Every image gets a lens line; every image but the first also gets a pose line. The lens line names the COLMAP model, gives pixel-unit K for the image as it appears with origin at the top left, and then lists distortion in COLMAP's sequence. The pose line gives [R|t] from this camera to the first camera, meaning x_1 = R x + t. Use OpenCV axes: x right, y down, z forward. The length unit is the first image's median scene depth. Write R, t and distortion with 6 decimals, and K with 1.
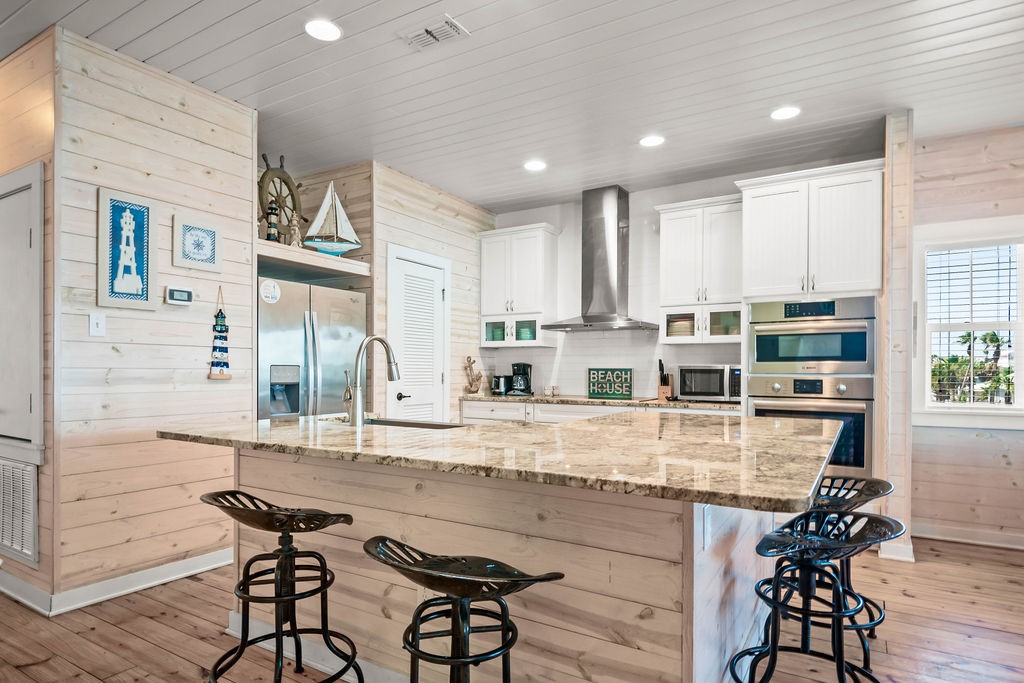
lens RADIAL K [[572.2, 0, 513.7], [0, 572.2, 377.6], [0, 0, 1]] dist [0.035679, -0.036576]
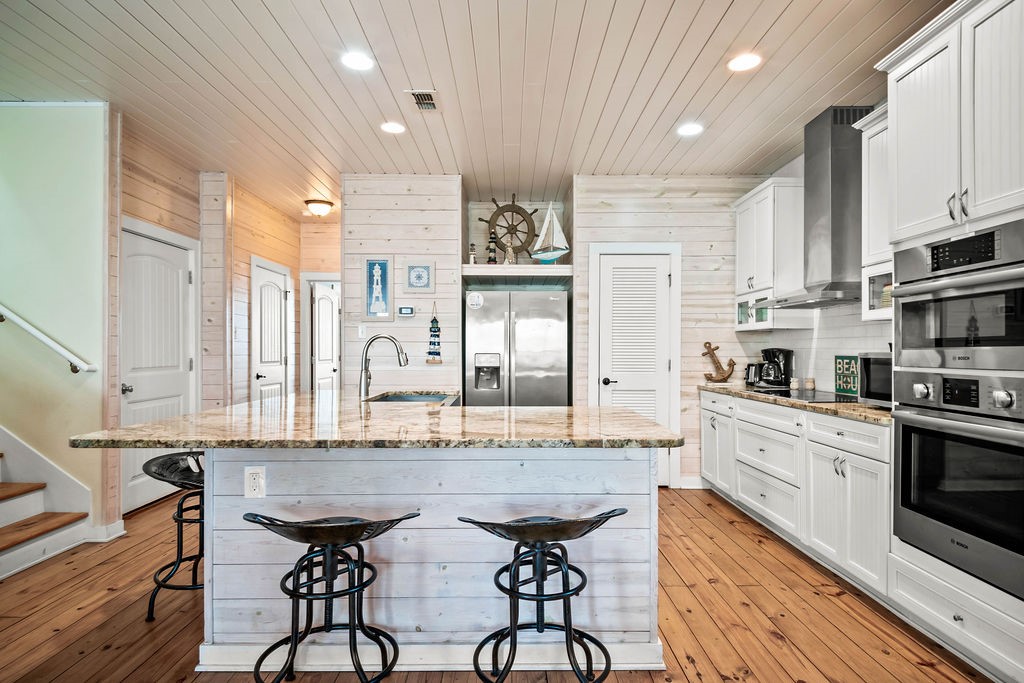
lens RADIAL K [[572.2, 0, 511.0], [0, 572.2, 352.0], [0, 0, 1]] dist [0.035679, -0.036576]
pose [[0.524513, -0.002721, -0.851398, 0.656673], [-0.010718, 0.999895, -0.009799, -0.011000], [0.851335, 0.014265, 0.524429, 0.295404]]
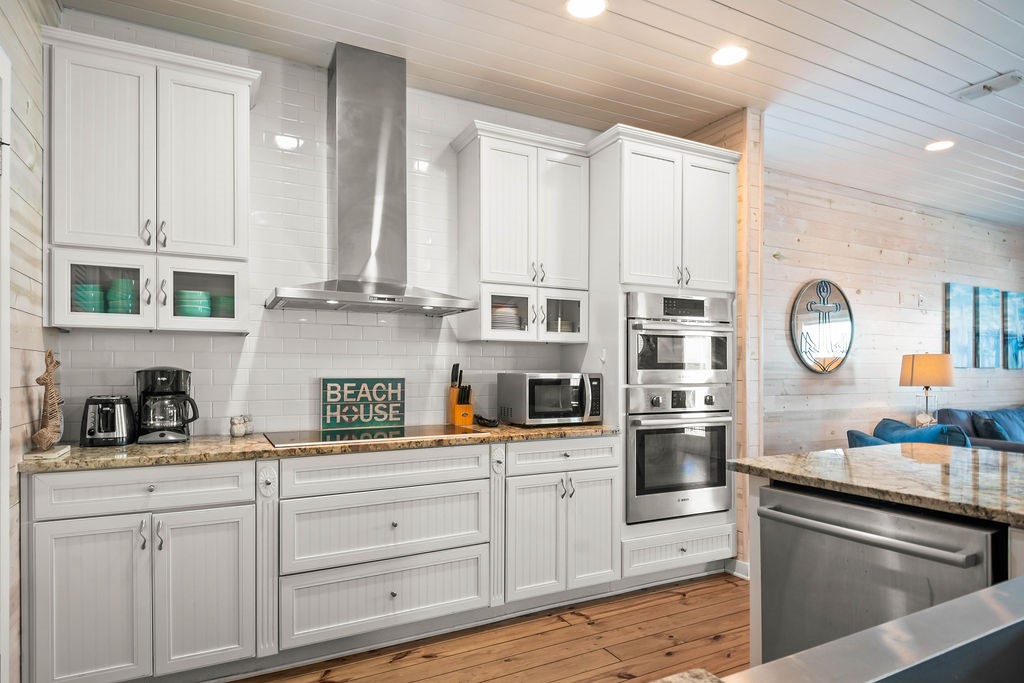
lens RADIAL K [[572.2, 0, 522.9], [0, 572.2, 374.2], [0, 0, 1]] dist [0.035679, -0.036576]
pose [[0.518400, -0.007083, 0.855109, -0.281513], [0.015265, 0.999883, -0.000972, -0.020197], [-0.855002, 0.013557, 0.518447, 0.666257]]
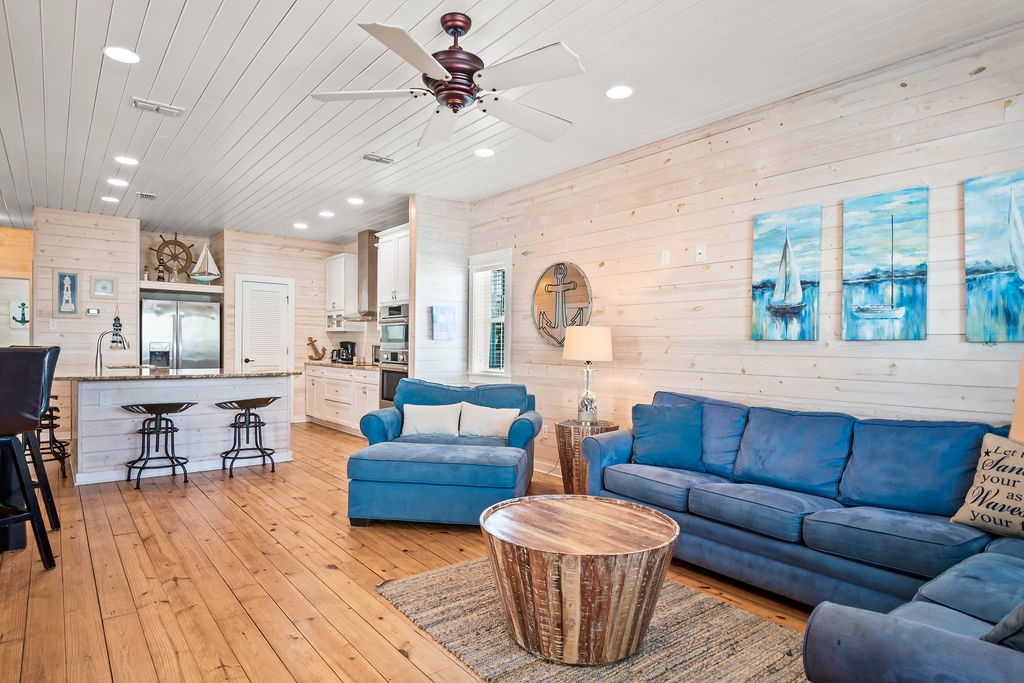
lens RADIAL K [[572.2, 0, 515.6], [0, 572.2, 352.5], [0, 0, 1]] dist [0.035679, -0.036576]
pose [[0.940916, 0.011201, -0.338456, 1.220802], [-0.012434, 0.999922, -0.001476, 0.001101], [0.338413, 0.005597, 0.940981, -0.389497]]
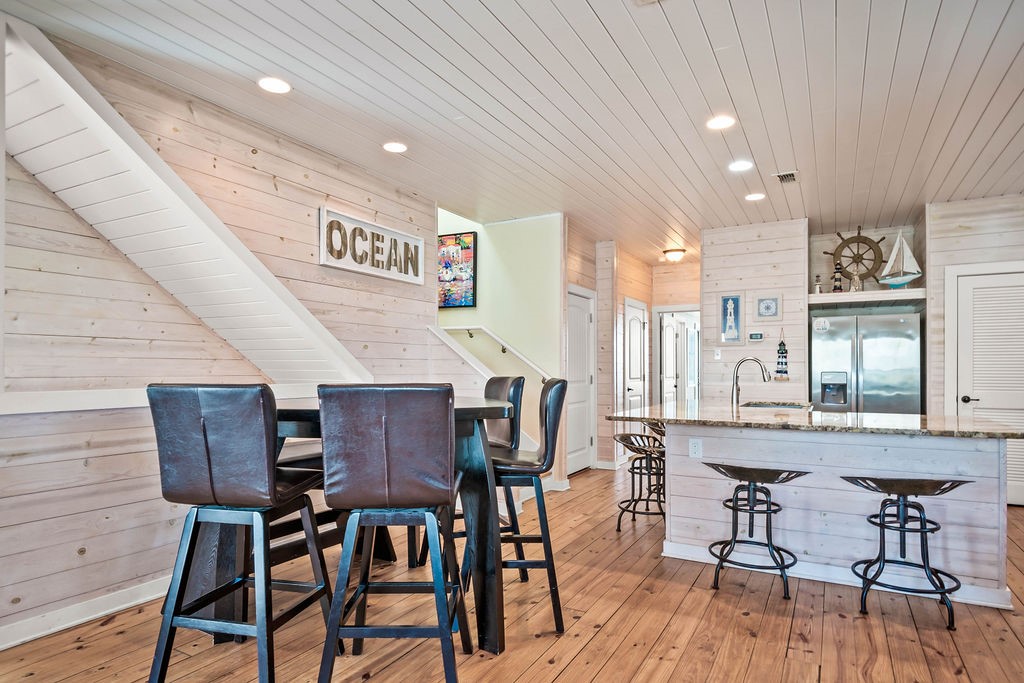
lens RADIAL K [[572.2, 0, 511.5], [0, 572.2, 368.2], [0, 0, 1]] dist [0.035679, -0.036576]
pose [[0.039223, -0.006365, -0.999210, 0.931697], [-0.011644, 0.999909, -0.006827, -0.009341], [0.999163, 0.011902, 0.039145, 0.076143]]
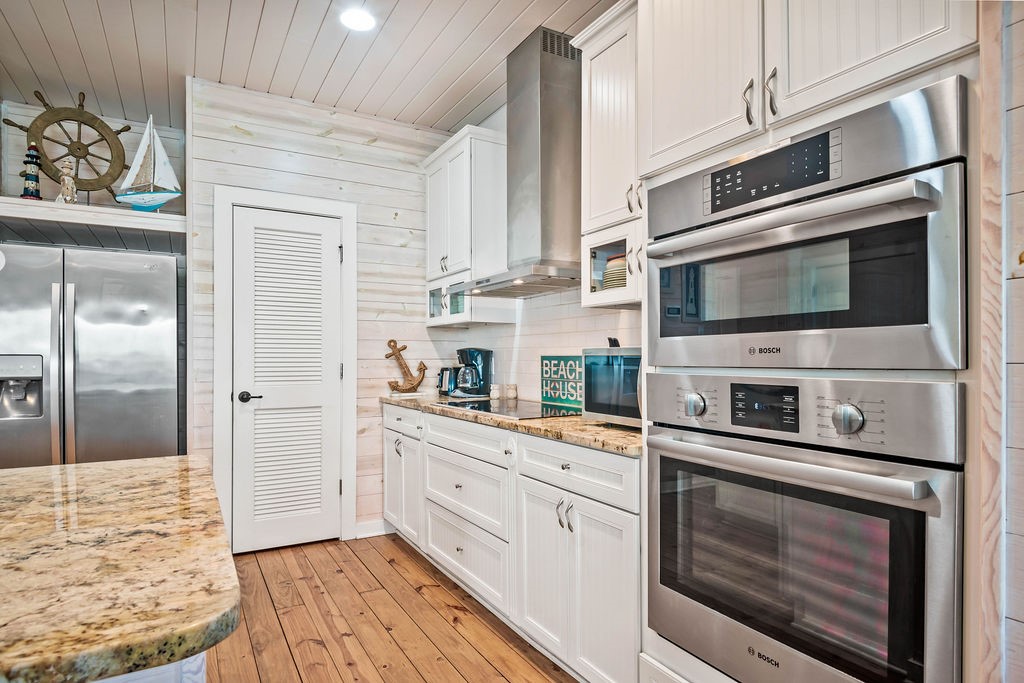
lens RADIAL K [[572.2, 0, 518.5], [0, 572.2, 360.6], [0, 0, 1]] dist [0.035679, -0.036576]
pose [[0.879301, -0.002910, -0.476257, 0.473268], [-0.002201, 0.999946, -0.010173, -0.006262], [0.476261, 0.009993, 0.879247, 0.552341]]
